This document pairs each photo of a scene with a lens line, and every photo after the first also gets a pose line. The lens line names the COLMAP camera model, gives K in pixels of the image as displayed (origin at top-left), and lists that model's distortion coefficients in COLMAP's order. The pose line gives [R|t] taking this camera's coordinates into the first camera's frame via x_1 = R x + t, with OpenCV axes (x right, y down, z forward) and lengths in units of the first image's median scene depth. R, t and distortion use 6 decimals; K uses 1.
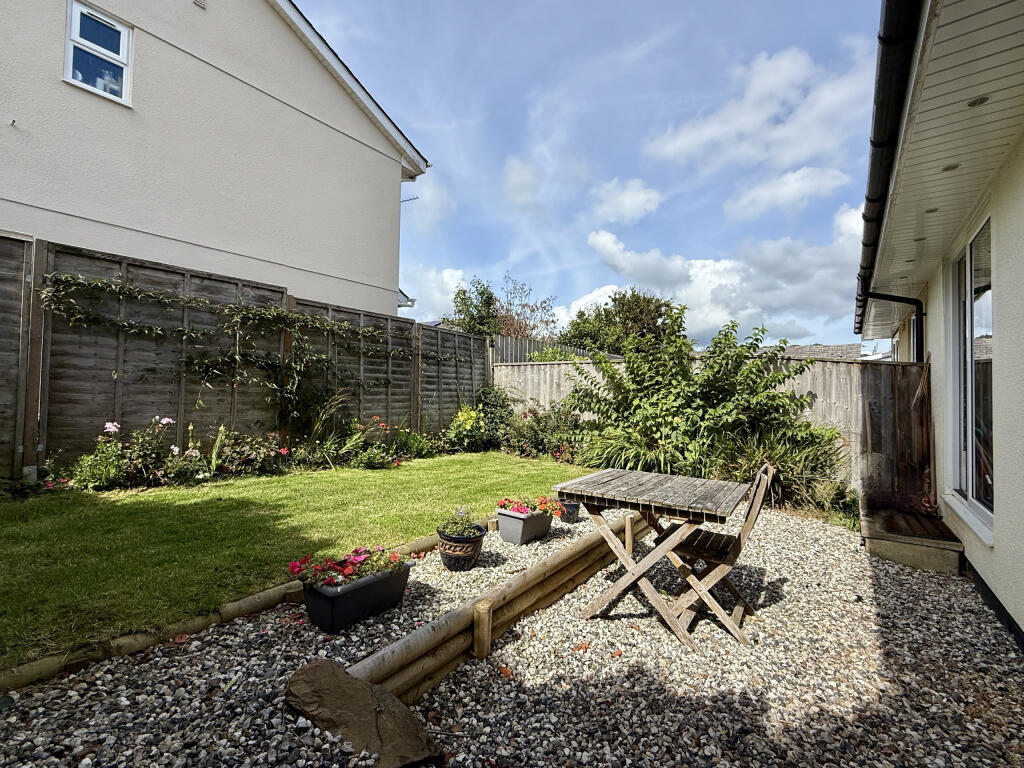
lens RADIAL K [[475.8, 0, 512.0], [0, 475.8, 384.0], [0, 0, 1]] dist [0.000753, -0.000238]
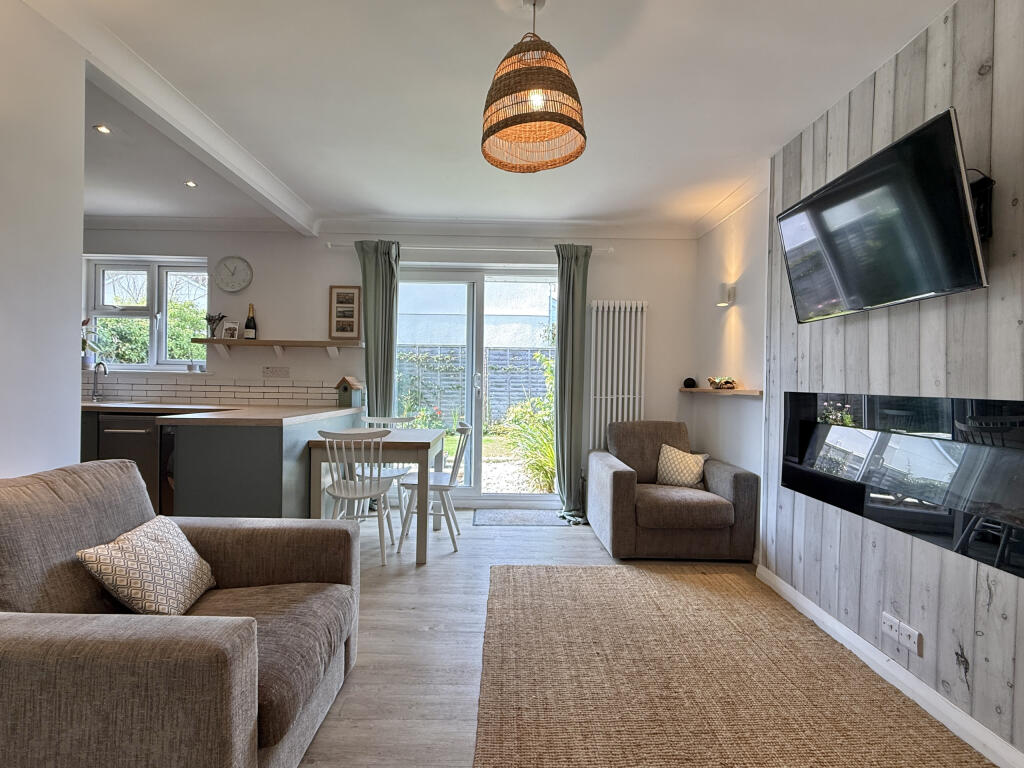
lens RADIAL K [[479.2, 0, 511.2], [0, 479.2, 385.2], [0, 0, 1]] dist [0.000252, -0.000123]
pose [[0.580047, -0.002374, -0.814580, 2.018399], [0.014437, 0.999869, 0.007366, -0.031573], [0.814455, -0.016033, 0.580005, 0.340742]]
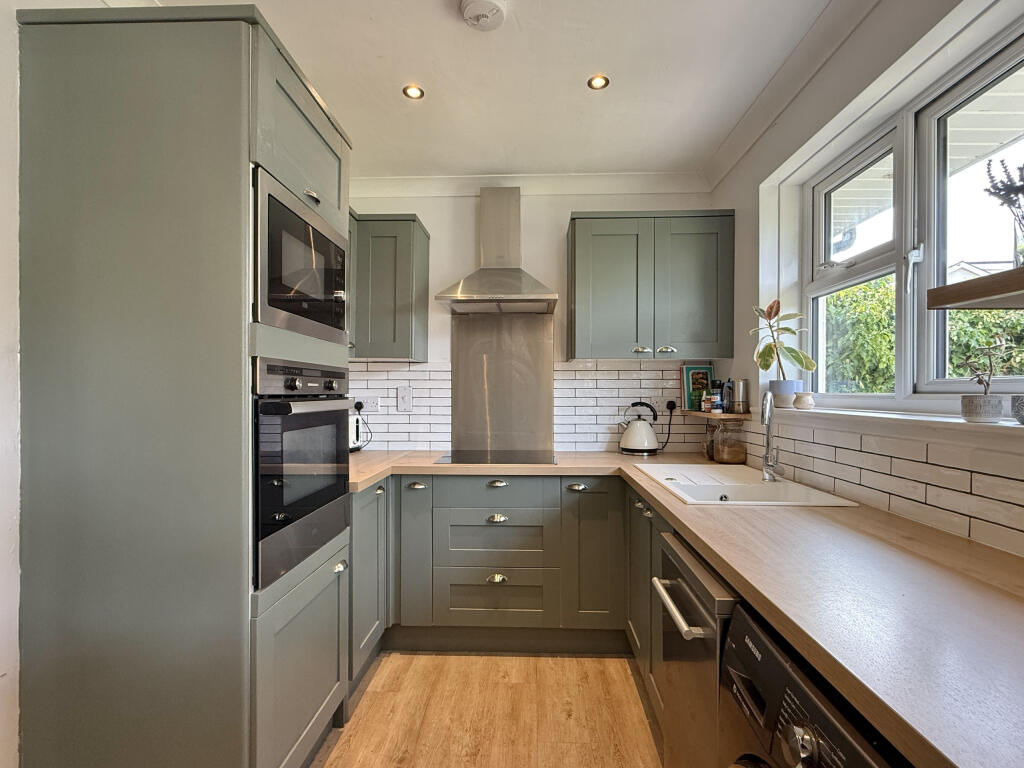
lens RADIAL K [[484.6, 0, 511.8], [0, 484.6, 396.2], [0, 0, 1]] dist [0.000348, -0.000134]
pose [[-0.844219, -0.015331, -0.535779, 1.040975], [-0.002227, 0.999683, -0.025097, -0.073945], [0.535994, -0.019995, -0.843985, 0.490337]]
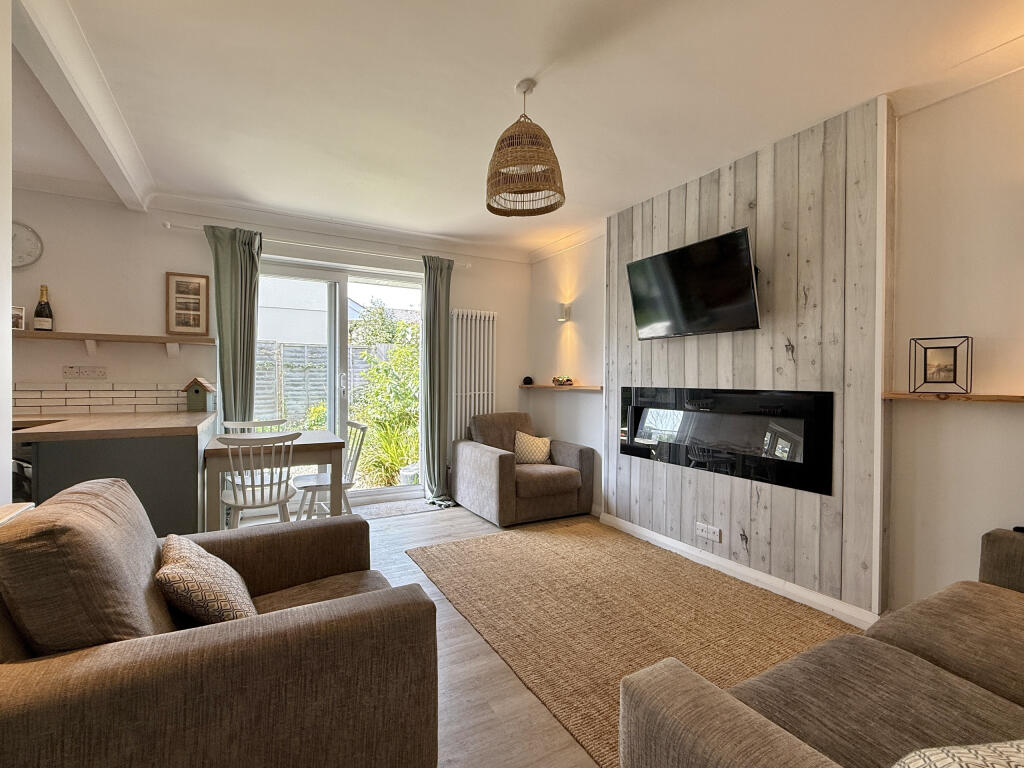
lens RADIAL K [[473.0, 0, 512.0], [0, 473.0, 385.1], [0, 0, 1]] dist [0.000636, -0.000049]
pose [[0.900869, -0.008213, -0.434012, 1.893132], [0.020694, 0.999497, 0.024040, -0.043594], [0.433597, -0.030639, 0.900586, 0.077430]]
